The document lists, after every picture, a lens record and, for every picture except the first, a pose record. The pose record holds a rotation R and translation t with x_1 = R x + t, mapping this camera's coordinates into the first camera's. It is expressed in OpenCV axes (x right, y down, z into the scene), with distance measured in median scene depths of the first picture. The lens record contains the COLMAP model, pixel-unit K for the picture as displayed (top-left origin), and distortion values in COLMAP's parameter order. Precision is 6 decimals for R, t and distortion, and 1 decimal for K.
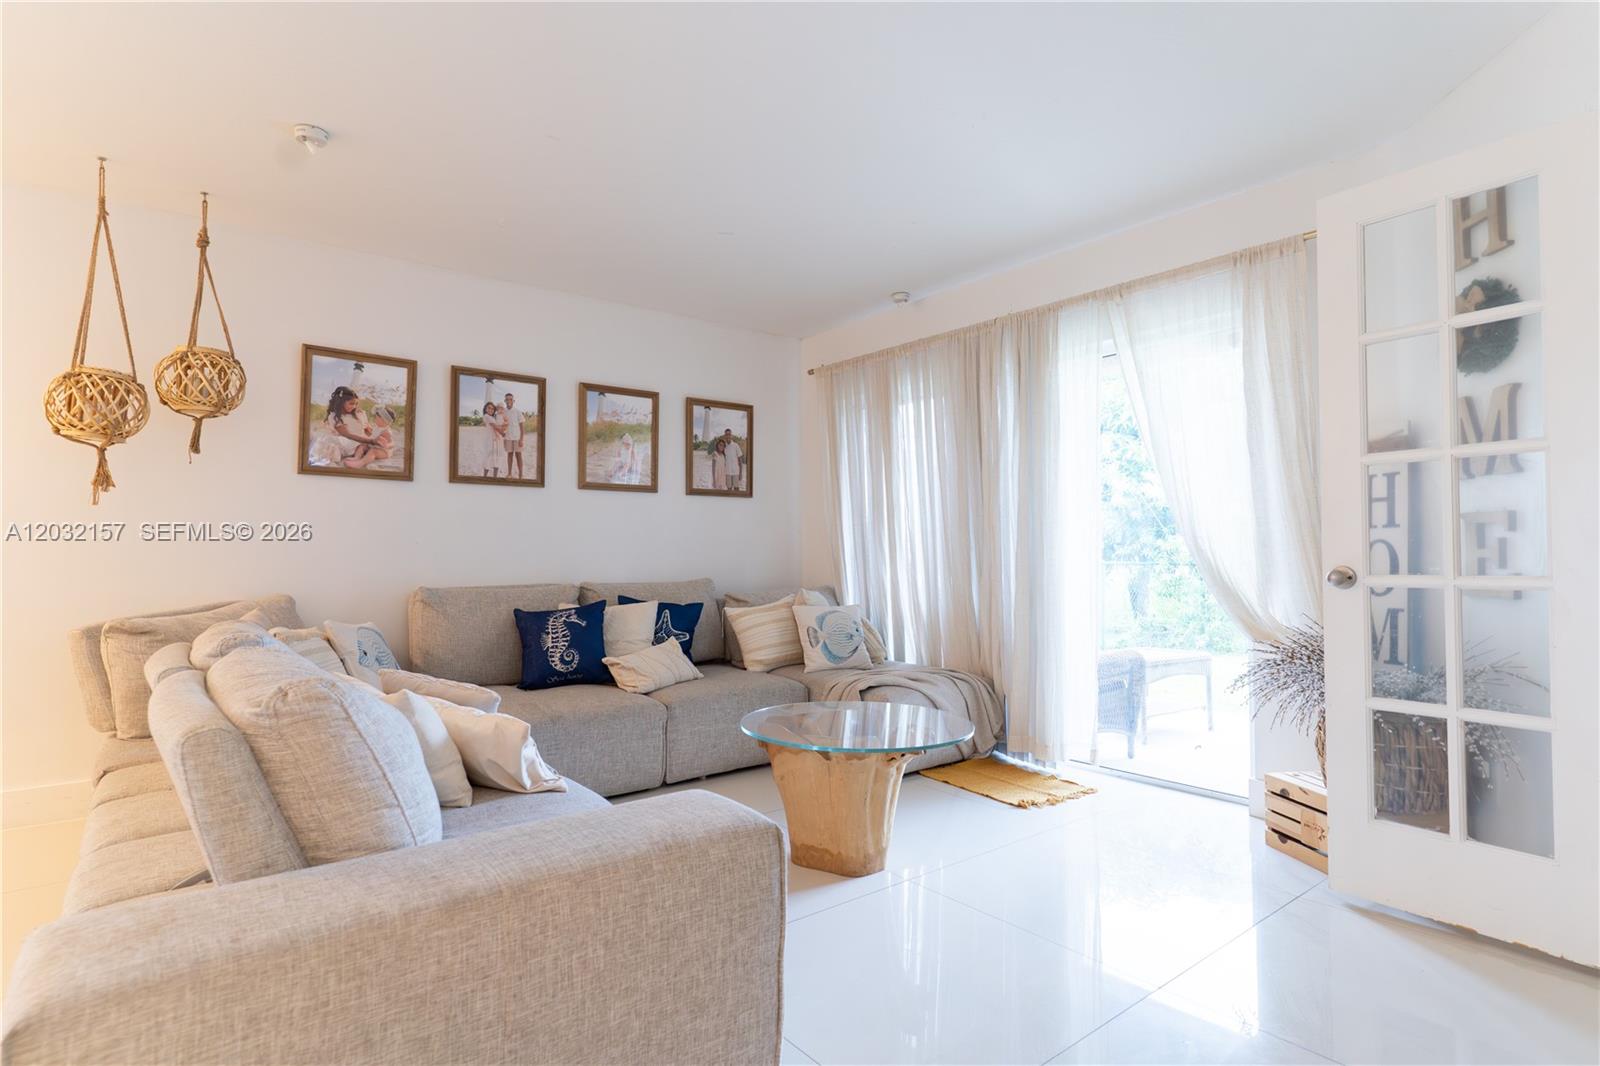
lens RADIAL K [[817.4, 0, 790.4], [0, 817.4, 537.5], [0, 0, 1]] dist [-0.005065, 0.001731]
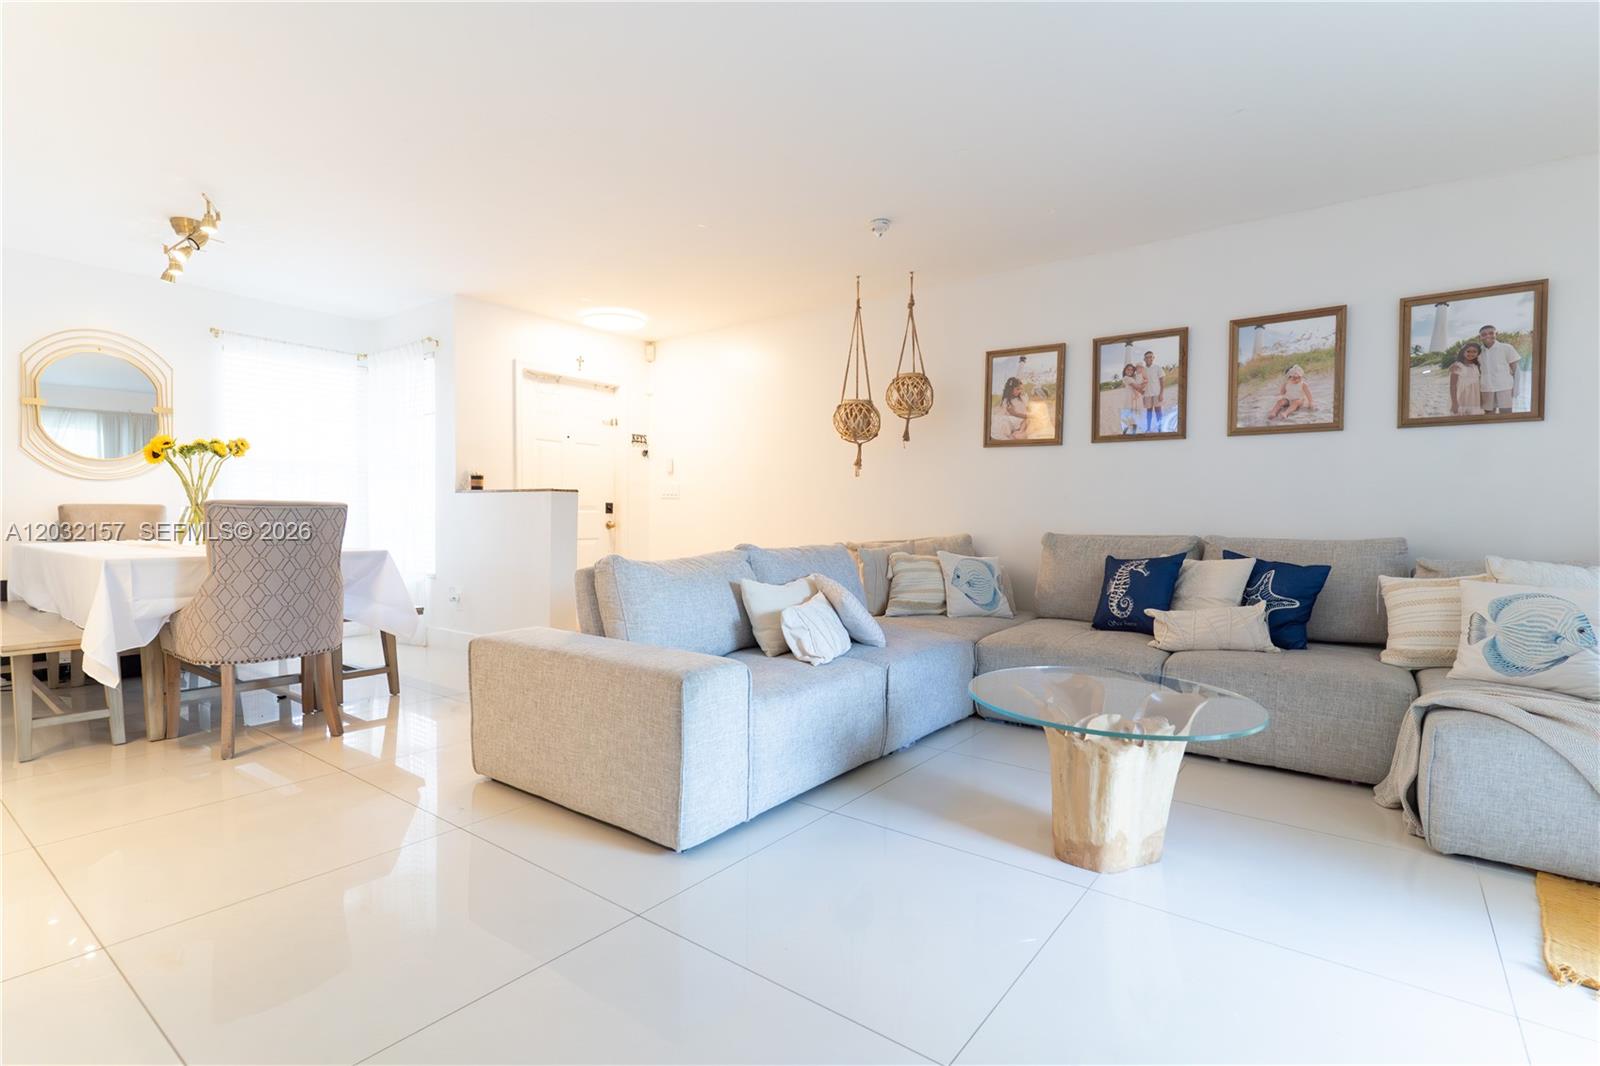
lens RADIAL K [[761.9, 0, 793.1], [0, 761.9, 535.5], [0, 0, 1]] dist [0.000676, -0.000136]
pose [[0.246965, 0.031981, -0.968496, 0.513996], [0.013678, 0.999241, 0.036484, 0.017180], [0.968928, -0.022257, 0.246341, 0.330329]]
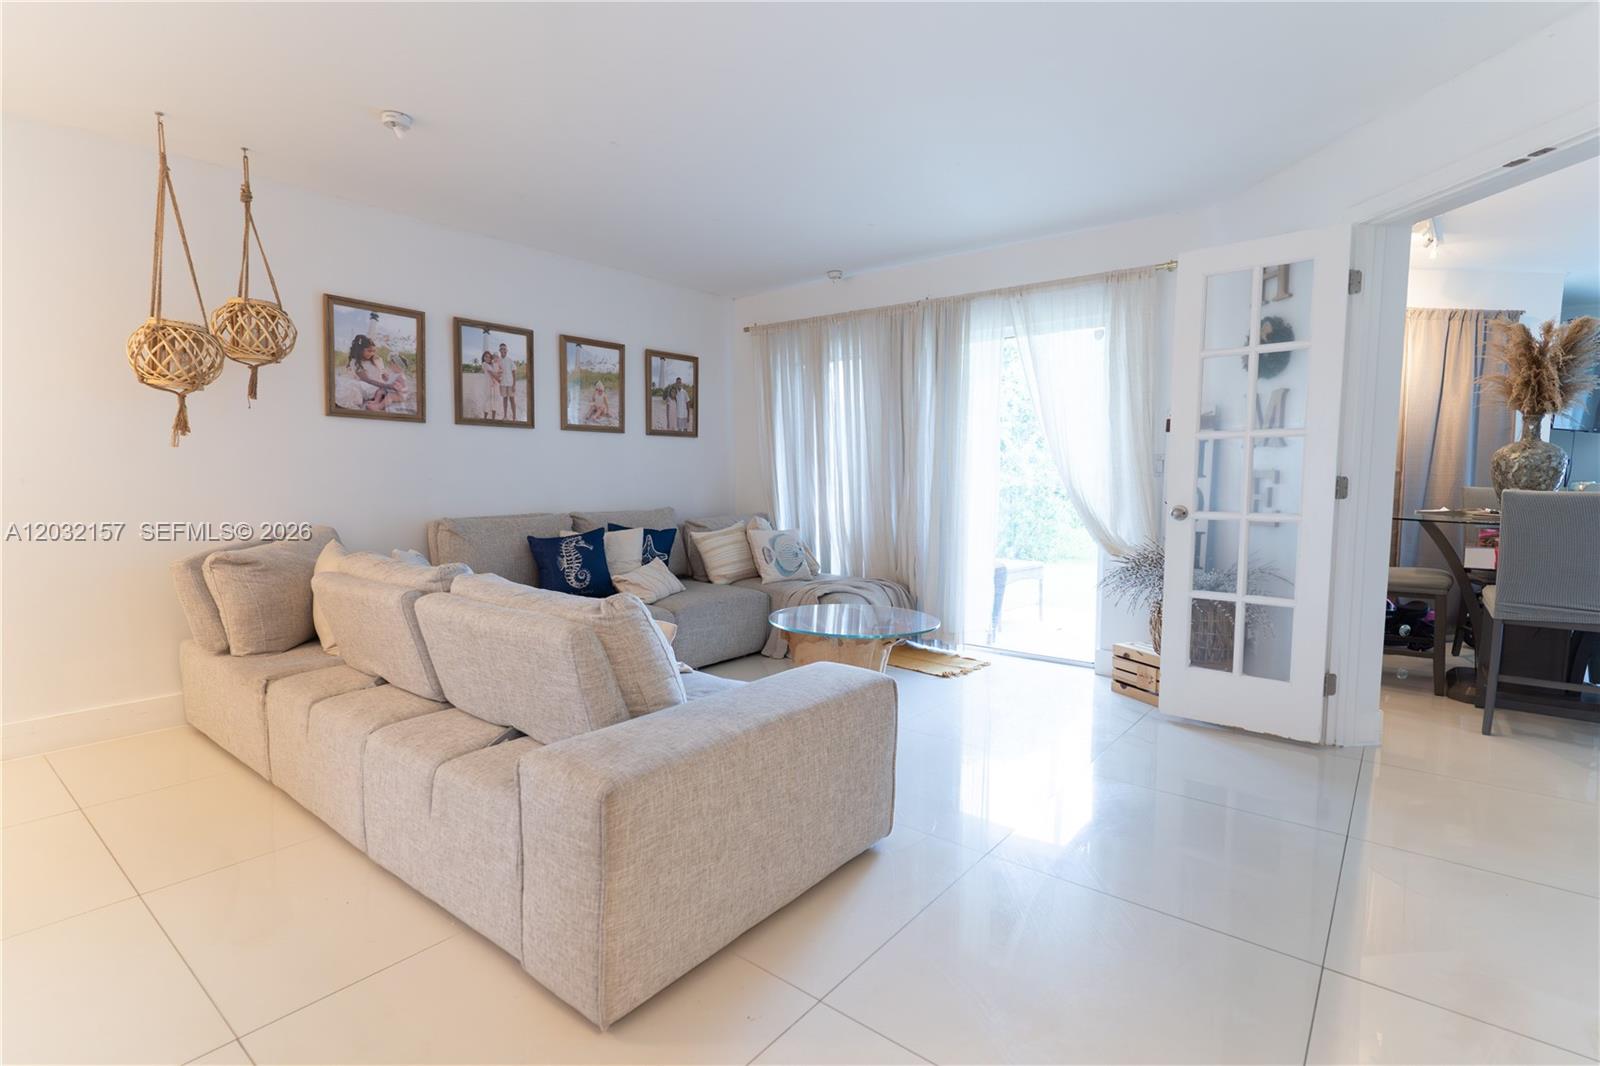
lens RADIAL K [[766.7, 0, 792.8], [0, 766.7, 537.5], [0, 0, 1]] dist [0.001432, -0.000227]
pose [[0.975145, -0.011264, 0.221283, -0.201503], [-0.011623, 0.994731, 0.101857, -0.025097], [-0.221264, -0.101898, 0.969876, -0.136769]]
